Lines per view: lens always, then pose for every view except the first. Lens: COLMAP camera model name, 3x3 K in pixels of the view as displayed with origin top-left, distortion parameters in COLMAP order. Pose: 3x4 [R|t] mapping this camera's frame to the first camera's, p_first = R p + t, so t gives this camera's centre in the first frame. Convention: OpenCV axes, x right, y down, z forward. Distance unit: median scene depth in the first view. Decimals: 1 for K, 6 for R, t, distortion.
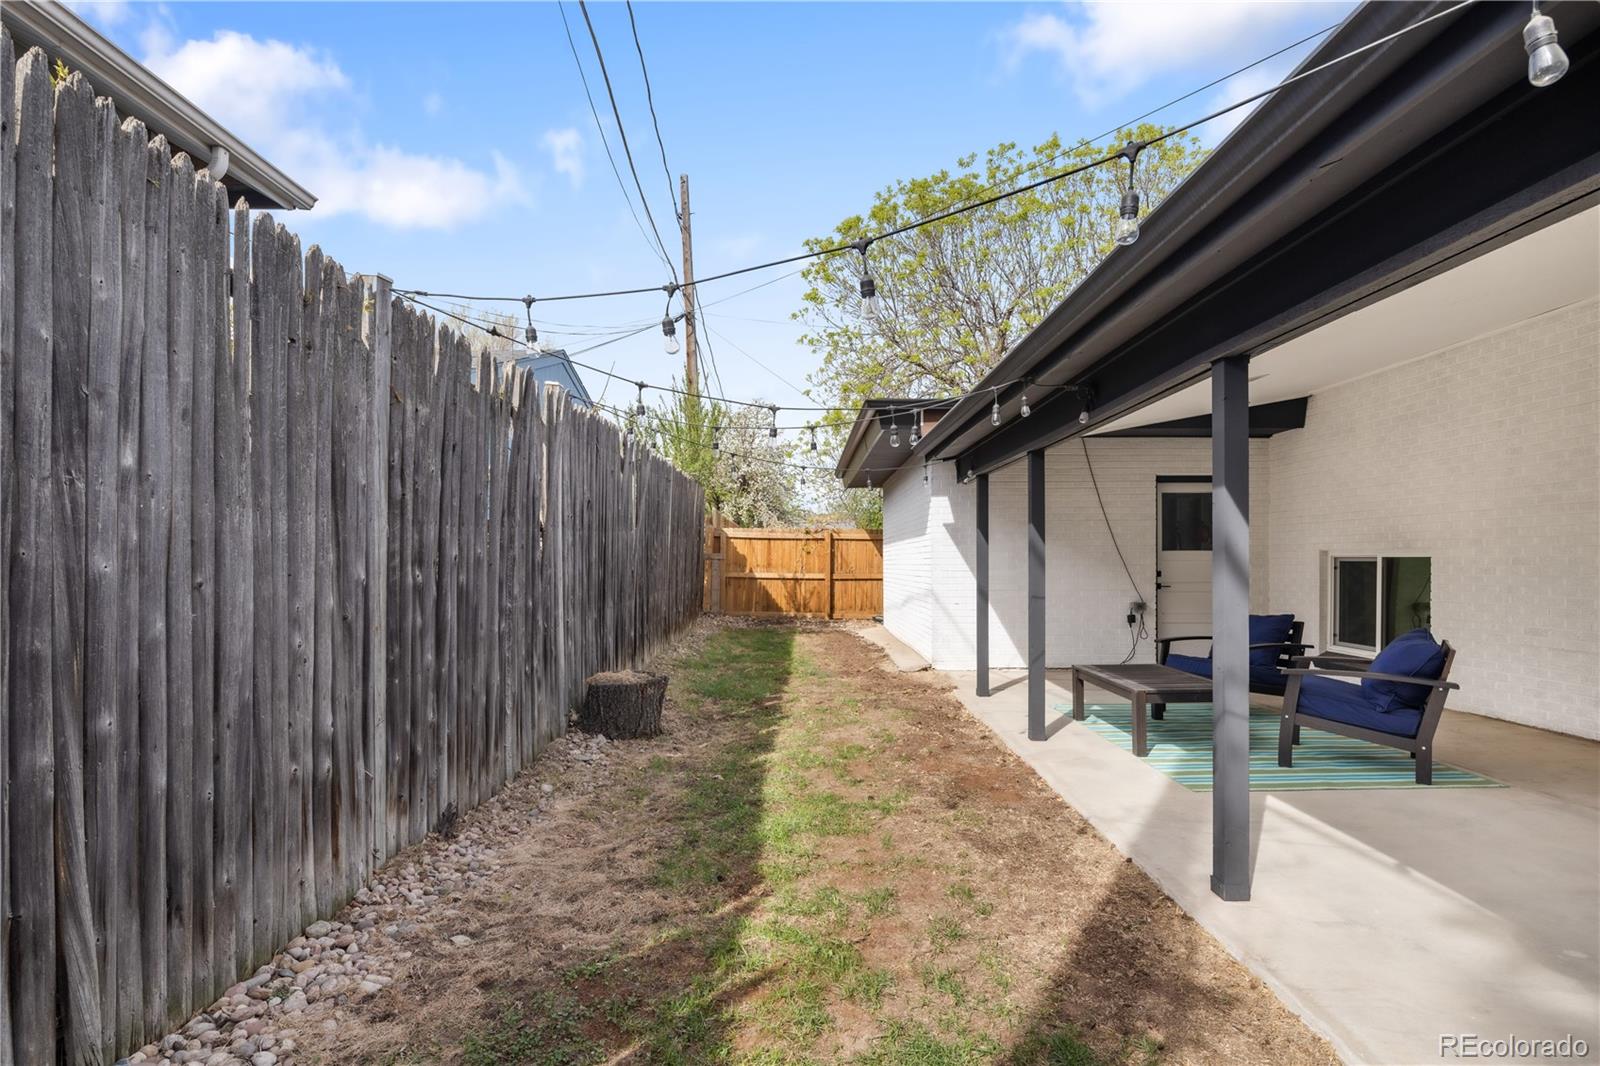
lens RADIAL K [[786.9, 0, 790.0], [0, 786.9, 565.2], [0, 0, 1]] dist [0.009867, -0.004540]
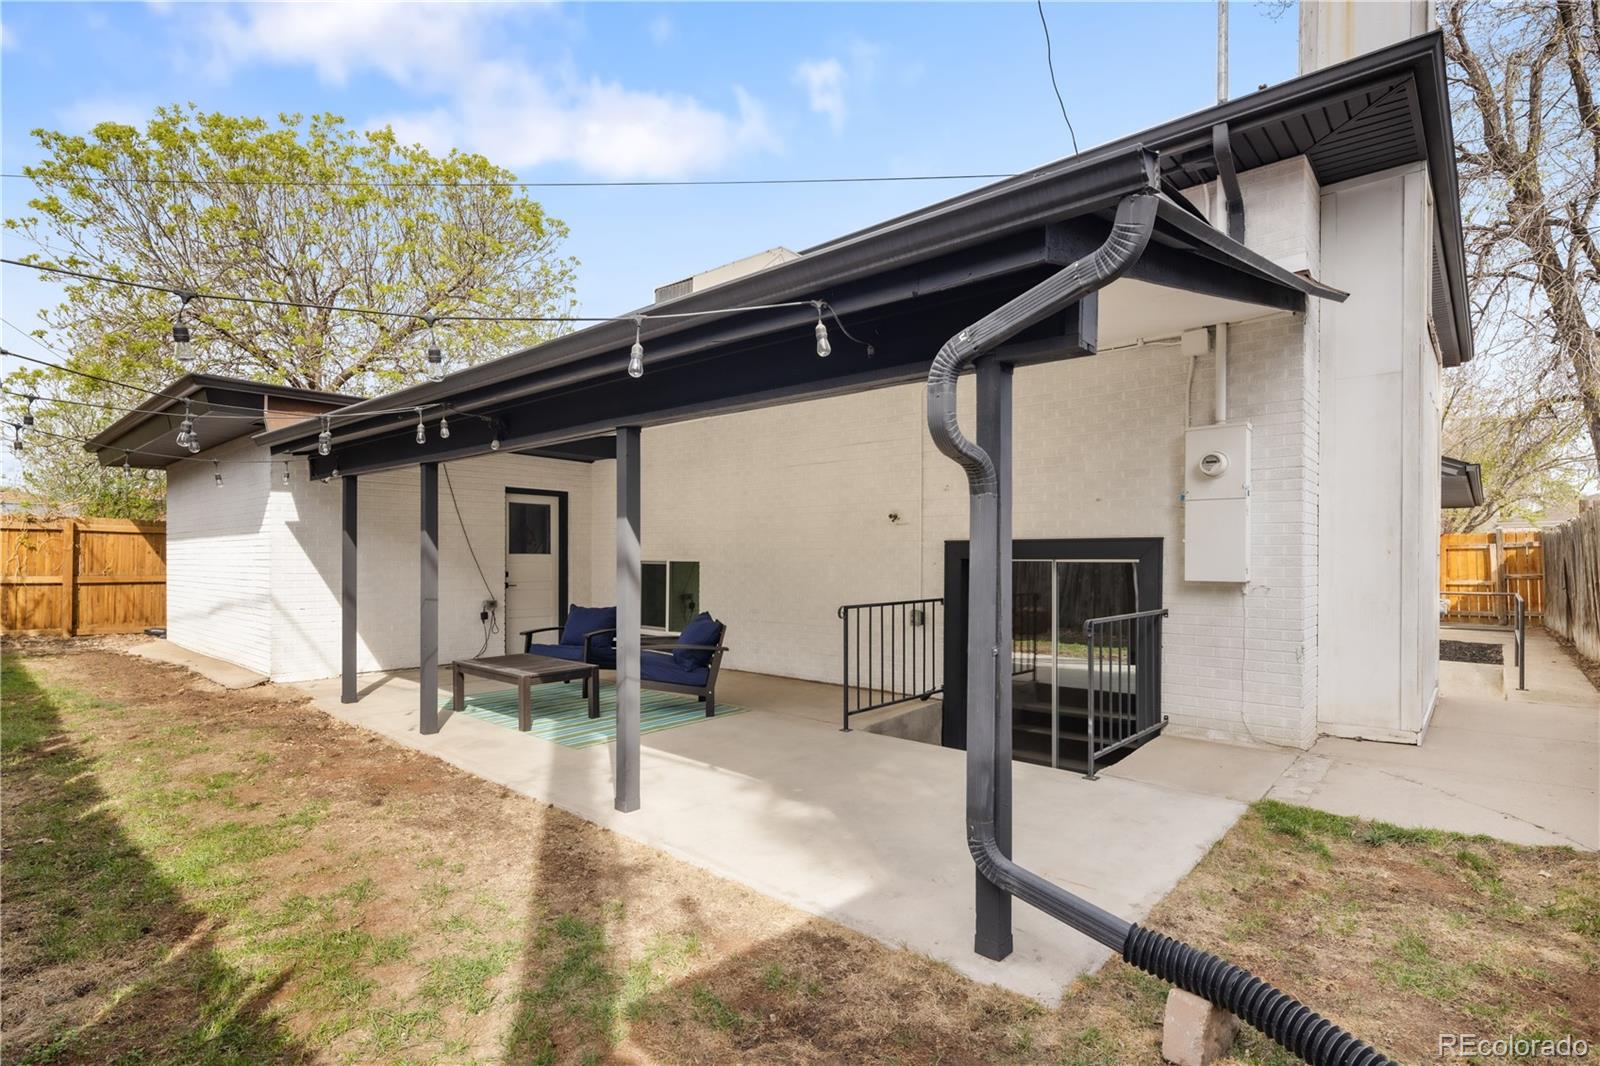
lens RADIAL K [[786.9, 0, 802.0], [0, 786.9, 557.6], [0, 0, 1]] dist [0.009867, -0.004540]
pose [[0.657714, 0.006300, 0.753241, -0.174635], [-0.002337, 0.999977, -0.006323, -0.011845], [-0.753264, 0.002398, 0.657714, -0.091902]]
